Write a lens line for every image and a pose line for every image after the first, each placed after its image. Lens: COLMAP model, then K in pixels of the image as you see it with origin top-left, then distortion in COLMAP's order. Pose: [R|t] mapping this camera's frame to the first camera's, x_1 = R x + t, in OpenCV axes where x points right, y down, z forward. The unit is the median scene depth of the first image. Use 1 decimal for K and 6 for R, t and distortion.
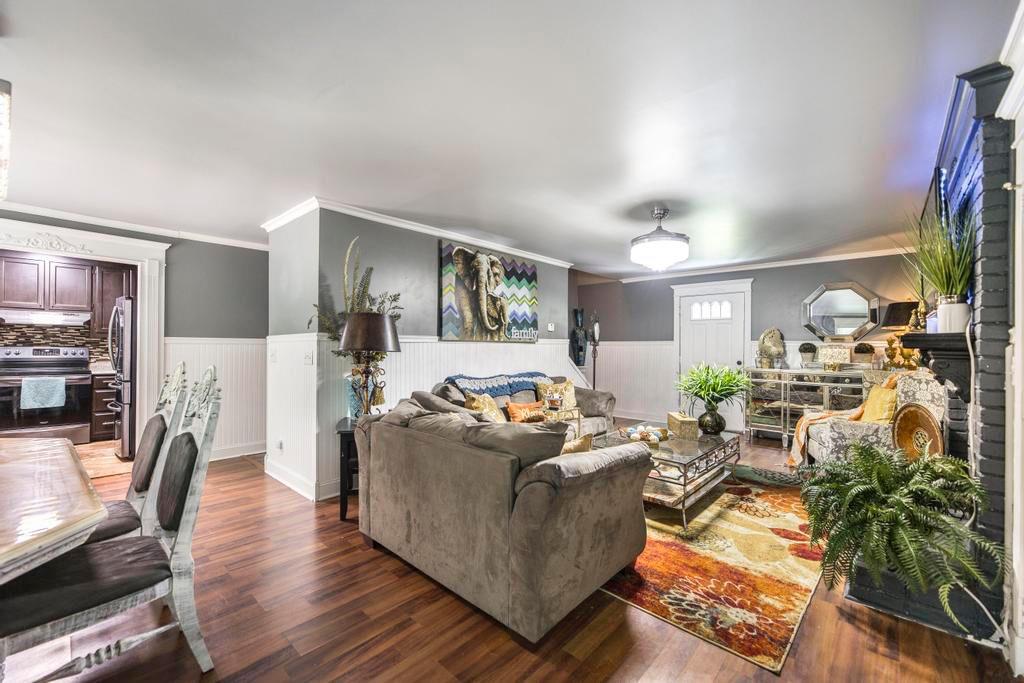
lens RADIAL K [[414.0, 0, 512.3], [0, 414.0, 343.8], [0, 0, 1]] dist [-0.002036, -0.000321]
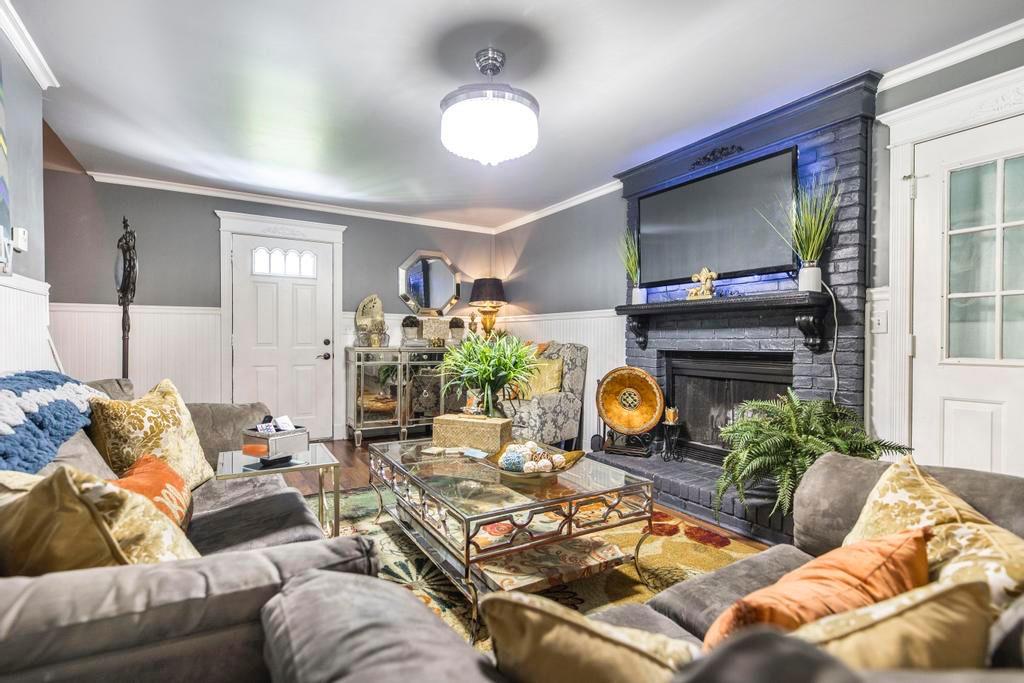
lens RADIAL K [[484.6, 0, 509.3], [0, 484.6, 343.8], [0, 0, 1]] dist [0.000025, -0.000679]
pose [[0.284075, -0.012414, 0.958722, -0.169853], [-0.007840, 0.999853, 0.015270, 0.035825], [-0.958770, -0.011854, 0.283936, 0.495030]]
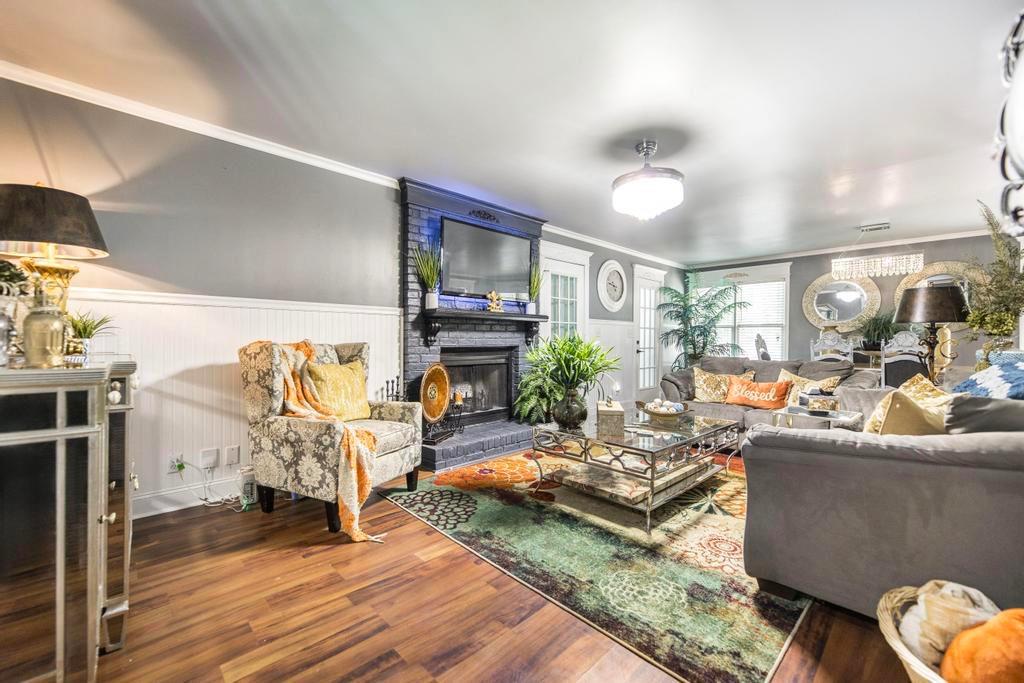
lens RADIAL K [[414.0, 0, 515.3], [0, 414.0, 338.3], [0, 0, 1]] dist [-0.002036, -0.000321]
pose [[-0.998387, 0.000647, 0.056779, 0.362978], [-0.000333, 0.999851, -0.017253, 0.049613], [-0.056782, -0.017244, -0.998238, 1.160073]]
